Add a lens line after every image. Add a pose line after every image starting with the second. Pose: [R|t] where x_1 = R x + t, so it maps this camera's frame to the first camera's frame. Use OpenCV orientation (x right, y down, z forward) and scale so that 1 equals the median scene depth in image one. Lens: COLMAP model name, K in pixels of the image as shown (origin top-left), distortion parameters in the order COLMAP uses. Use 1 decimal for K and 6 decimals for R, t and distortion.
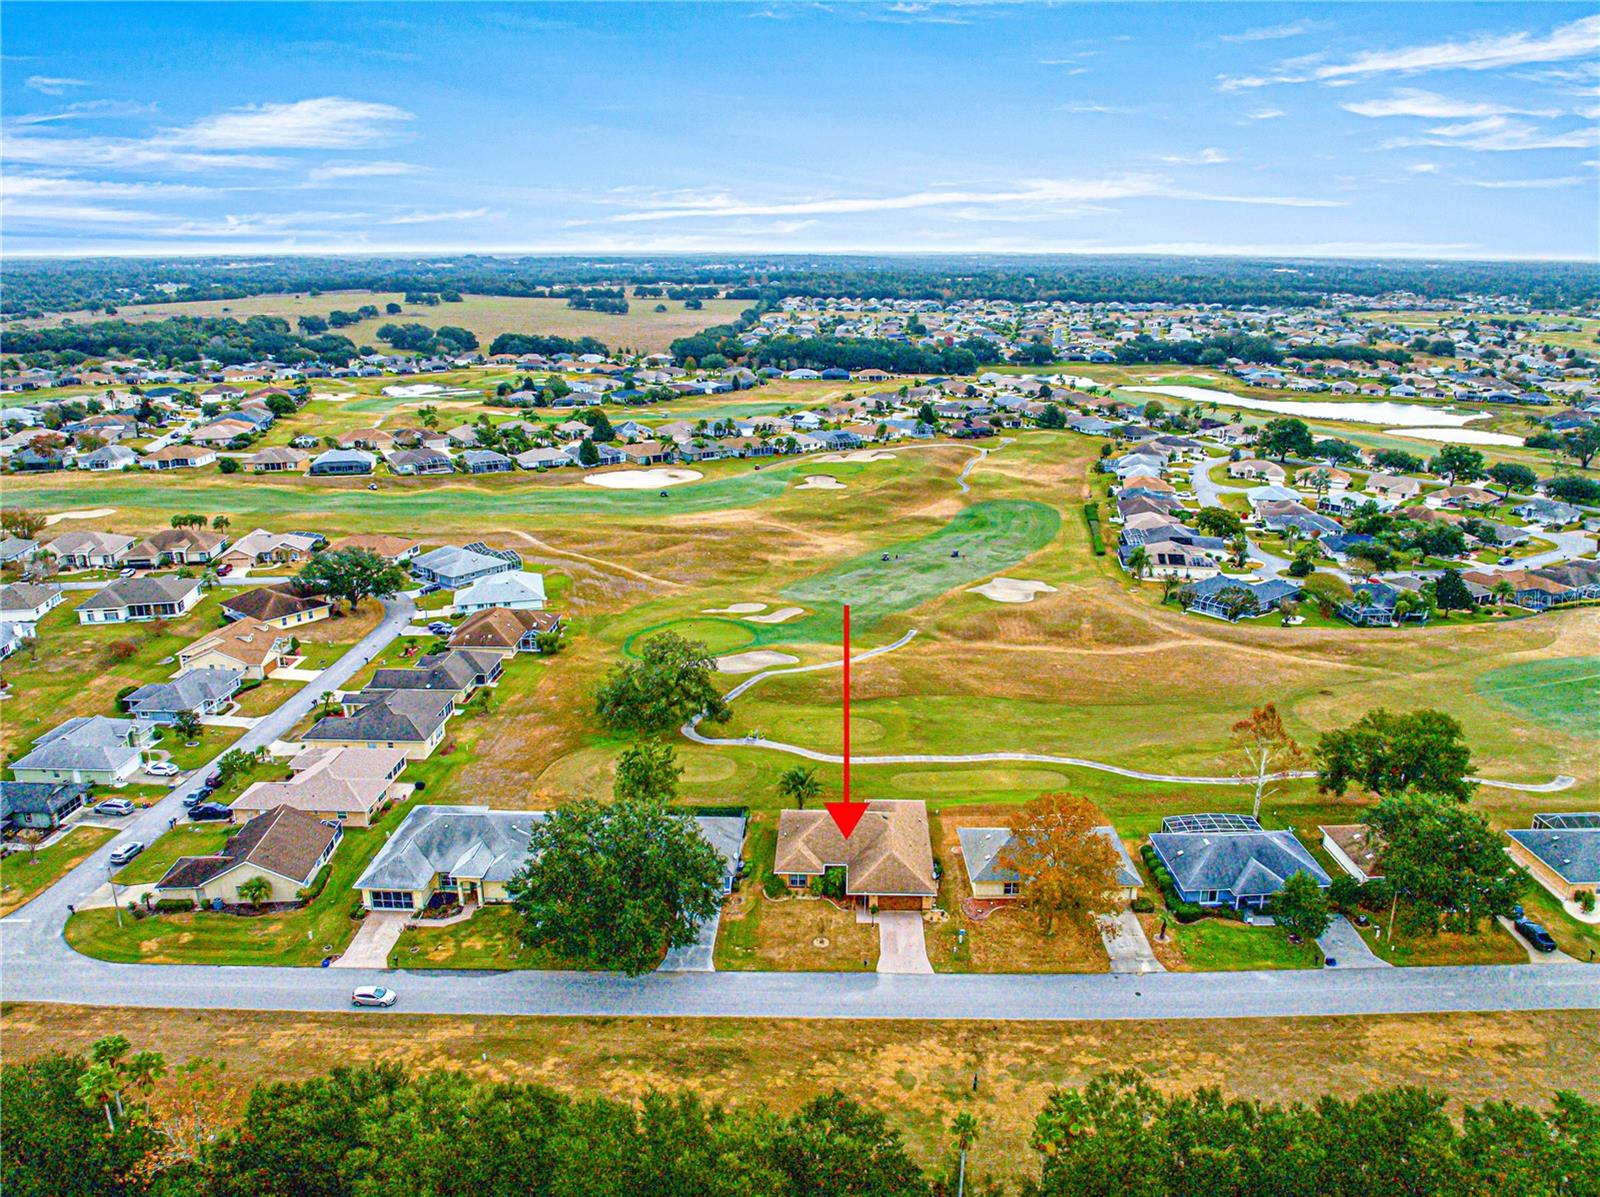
lens RADIAL K [[1114.9, 0, 806.9], [0, 1114.9, 592.1], [0, 0, 1]] dist [-0.047605, 0.011841]
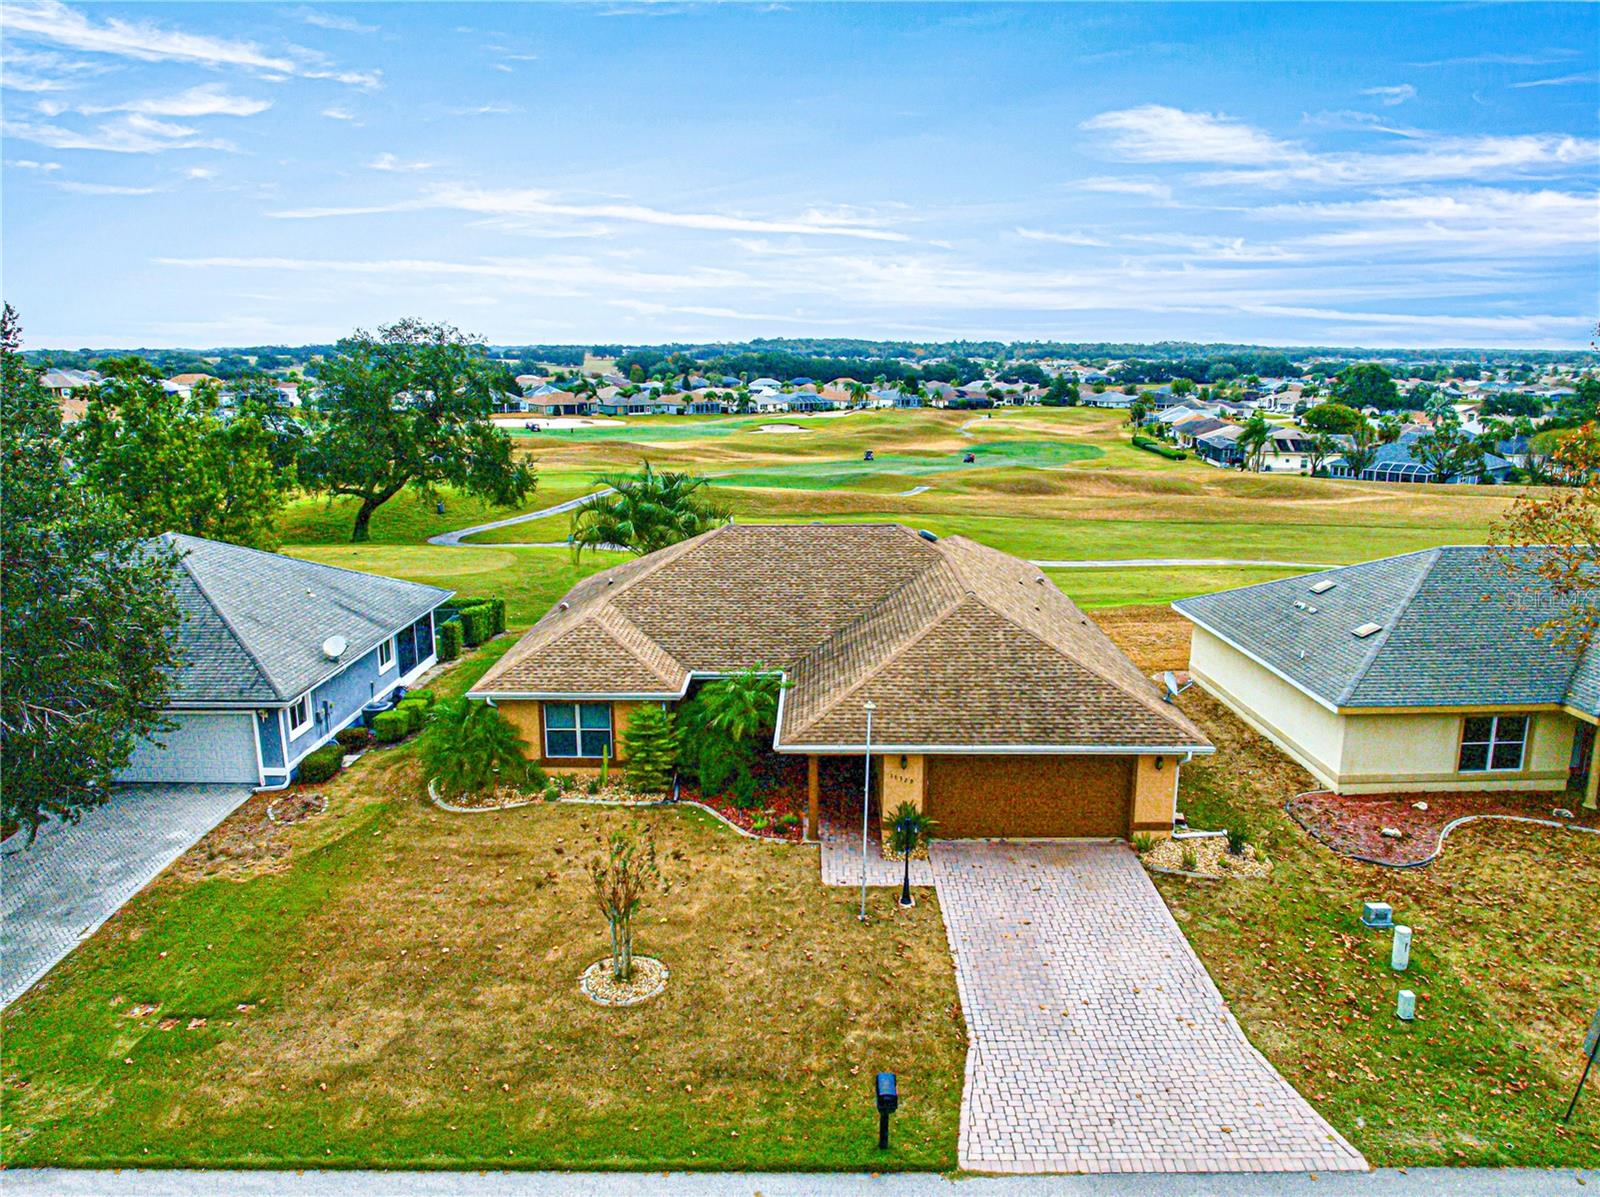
lens RADIAL K [[1114.9, 0, 795.7], [0, 1114.9, 604.0], [0, 0, 1]] dist [-0.047605, 0.011841]
pose [[0.999865, -0.007110, 0.014813, 0.015146], [0.008239, 0.996951, -0.077588, 0.107199], [-0.014217, 0.077700, 0.996875, 0.325149]]
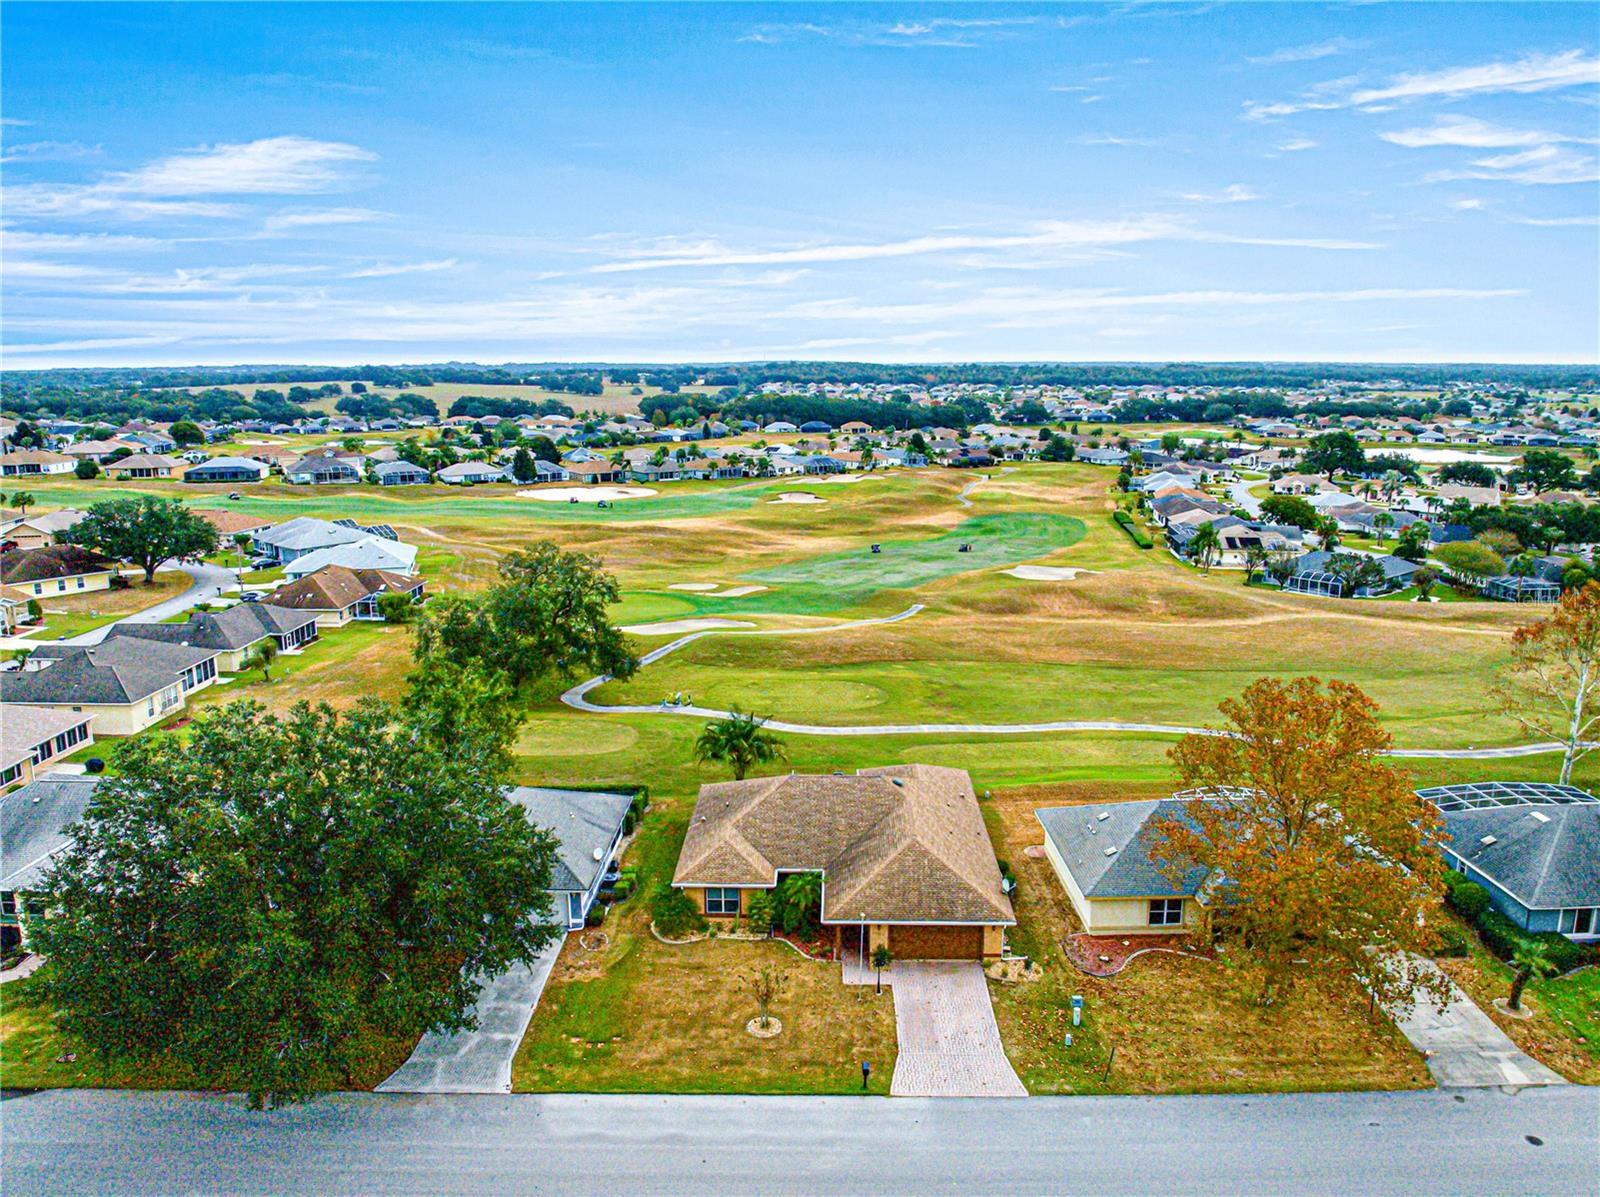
lens RADIAL K [[1114.9, 0, 794.2], [0, 1114.9, 605.3], [0, 0, 1]] dist [-0.047605, 0.011841]
pose [[0.999979, -0.005770, 0.003049, 0.009711], [0.006012, 0.996248, -0.086339, 0.073663], [-0.002539, 0.086355, 0.996261, 0.215206]]
